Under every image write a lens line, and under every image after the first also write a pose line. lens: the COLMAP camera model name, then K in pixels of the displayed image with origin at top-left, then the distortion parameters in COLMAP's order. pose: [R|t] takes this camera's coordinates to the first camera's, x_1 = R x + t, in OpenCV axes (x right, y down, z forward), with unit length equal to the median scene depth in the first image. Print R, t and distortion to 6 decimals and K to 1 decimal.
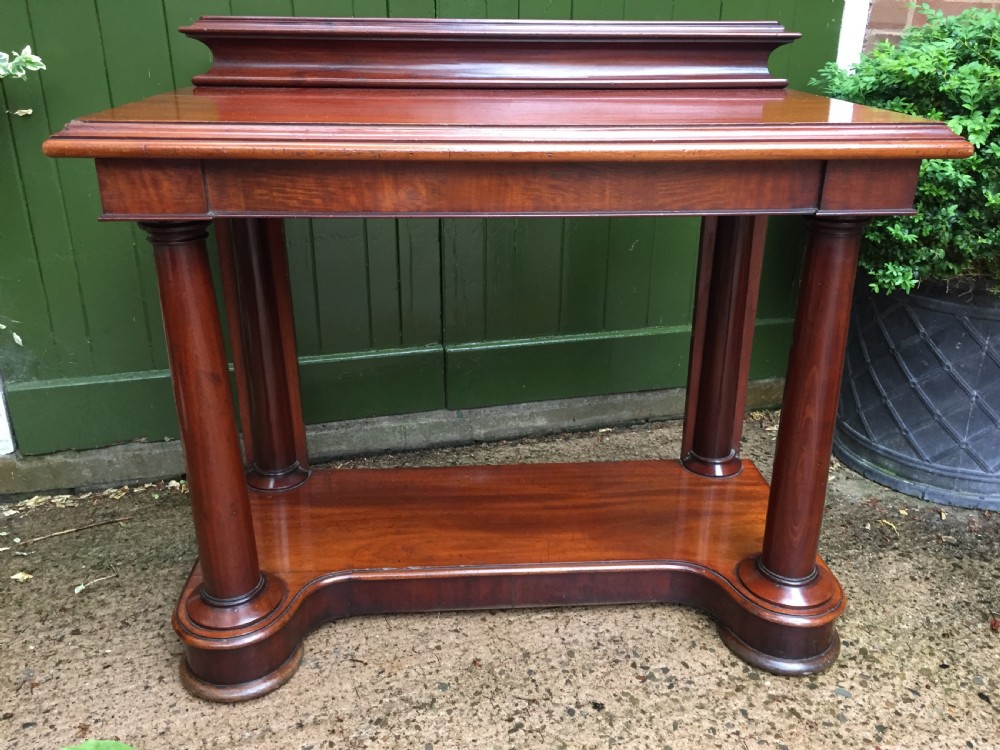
lens RADIAL K [[860.5, 0, 502.2], [0, 860.5, 370.0], [0, 0, 1]] dist [0.082495, -0.123143]
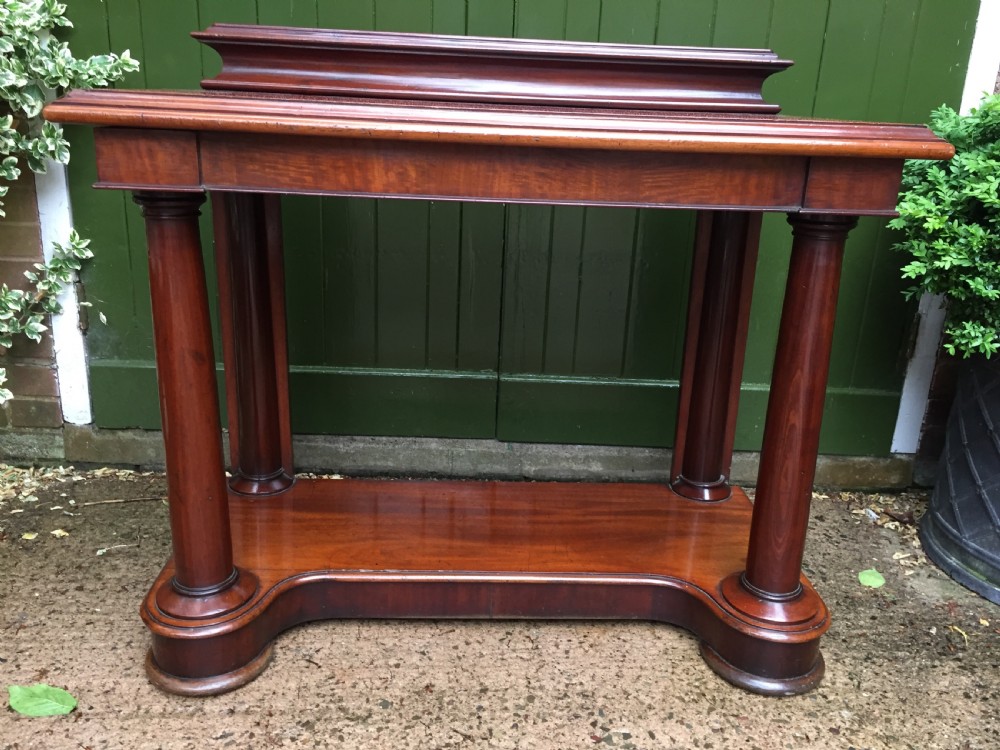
lens RADIAL K [[861.3, 0, 503.6], [0, 861.3, 368.7], [0, 0, 1]] dist [0.083126, -0.123115]
pose [[0.968308, 0.107746, -0.225322, 0.214682], [-0.126979, 0.989242, -0.072643, 0.050102], [0.215071, 0.098952, 0.971572, 0.061106]]
